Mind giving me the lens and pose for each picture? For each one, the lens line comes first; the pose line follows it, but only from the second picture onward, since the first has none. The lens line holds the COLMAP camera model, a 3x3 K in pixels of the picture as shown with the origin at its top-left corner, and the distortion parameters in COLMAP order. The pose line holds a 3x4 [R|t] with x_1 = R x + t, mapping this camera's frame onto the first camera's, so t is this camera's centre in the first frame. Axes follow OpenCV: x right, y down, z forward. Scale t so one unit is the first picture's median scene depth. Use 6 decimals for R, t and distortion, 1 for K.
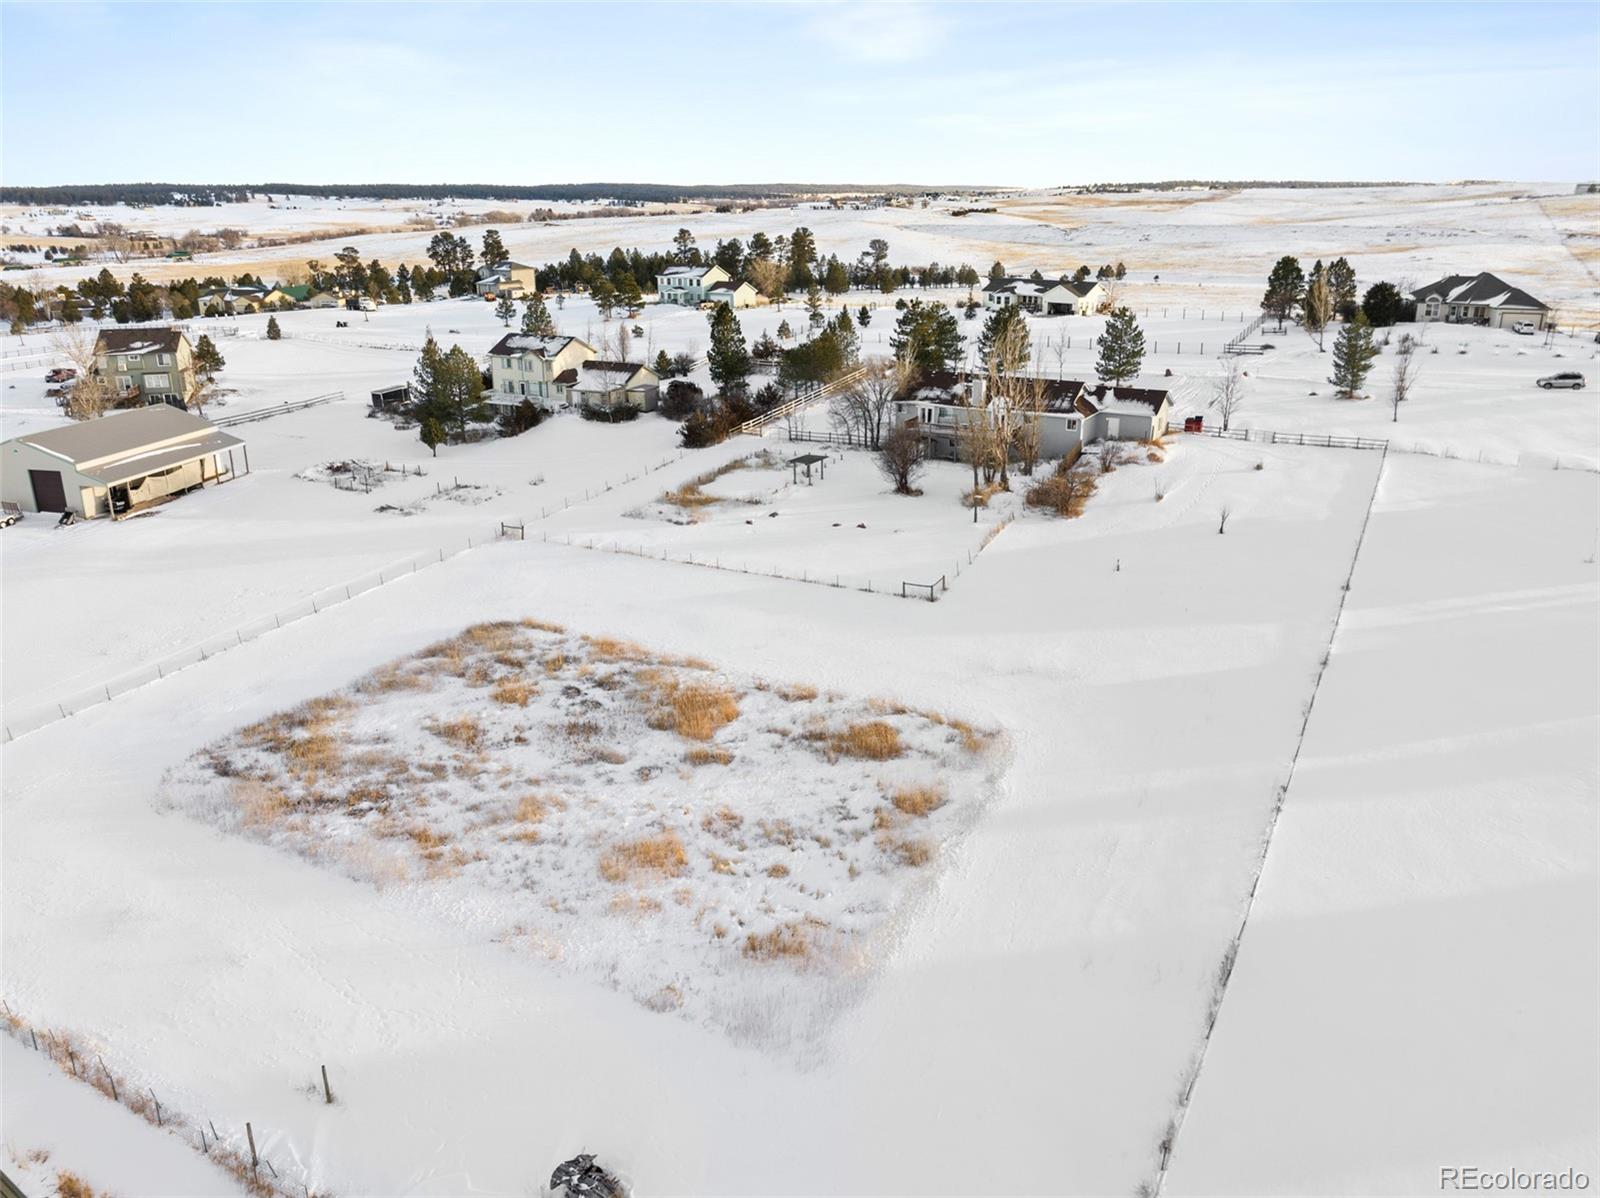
lens RADIAL K [[1125.4, 0, 796.1], [0, 1125.4, 598.5], [0, 0, 1]] dist [-0.027465, -0.007390]
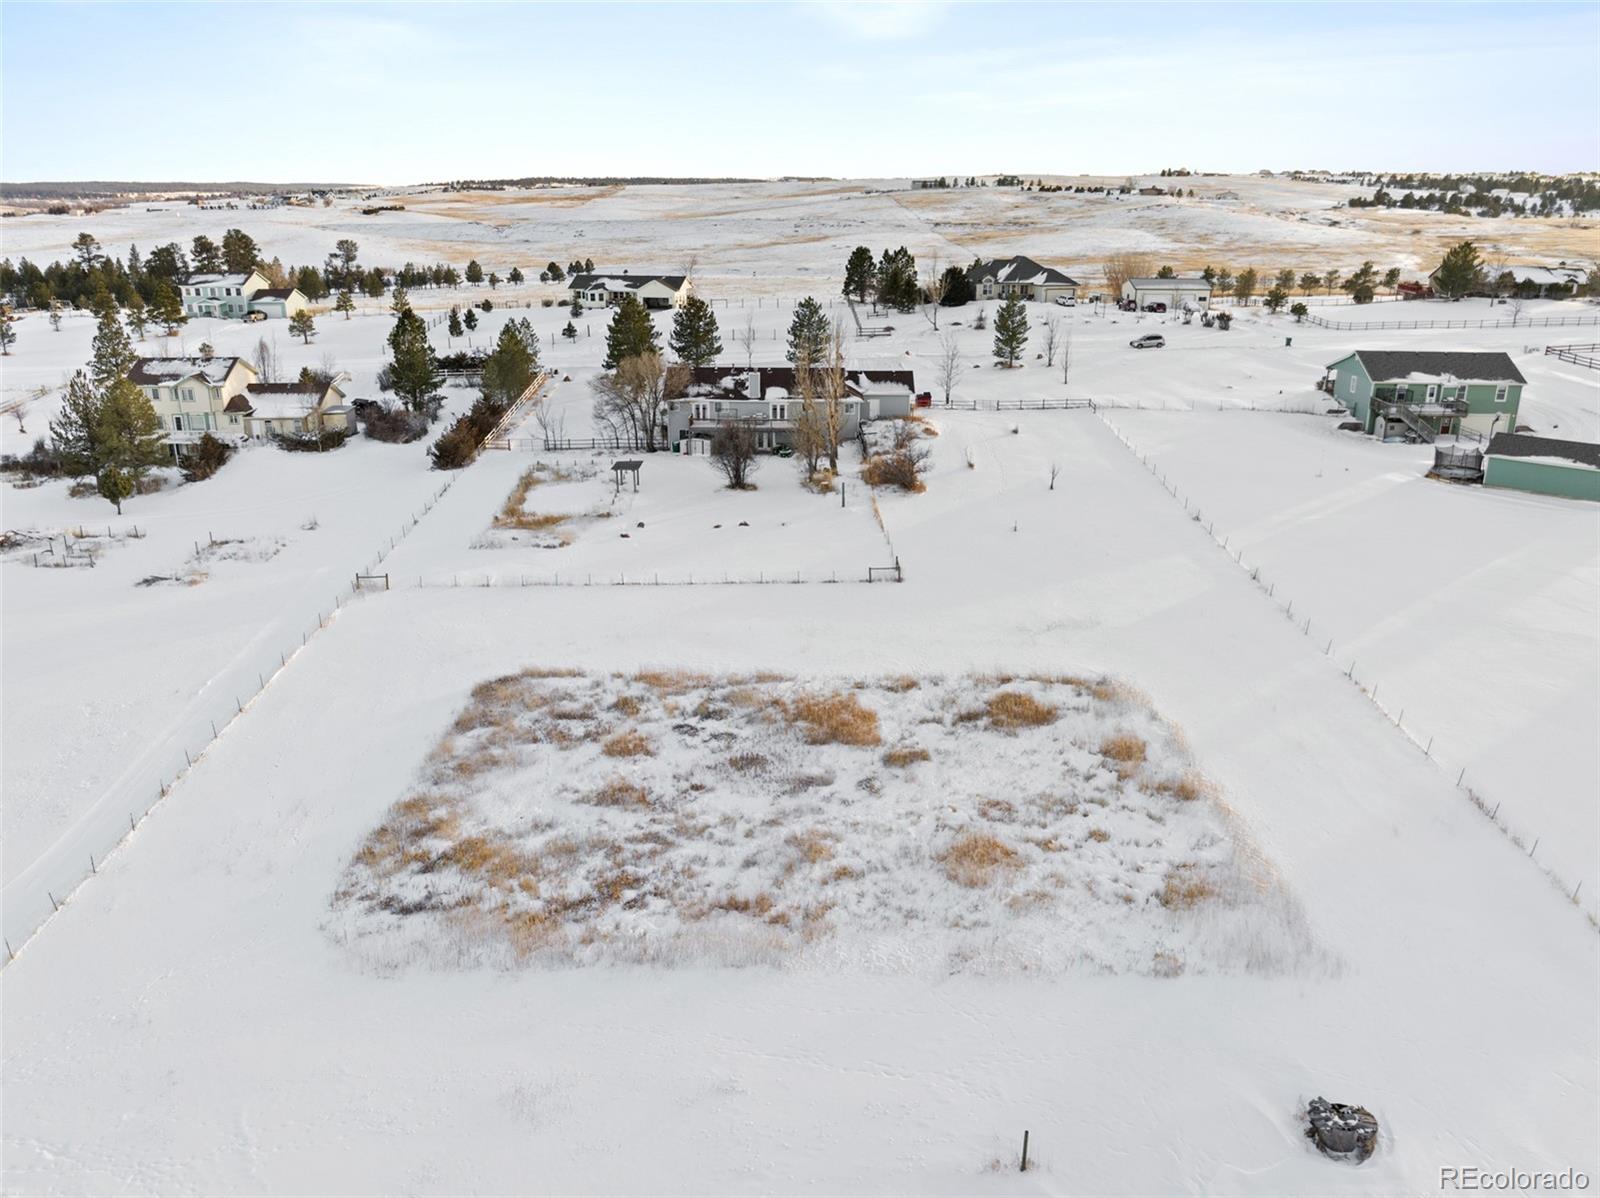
lens RADIAL K [[1125.4, 0, 794.2], [0, 1125.4, 600.2], [0, 0, 1]] dist [-0.027465, -0.007390]
pose [[0.879806, -0.155971, 0.449016, -0.253277], [0.154218, 0.987197, 0.040739, -0.022100], [-0.449621, 0.033404, 0.892595, 0.065911]]
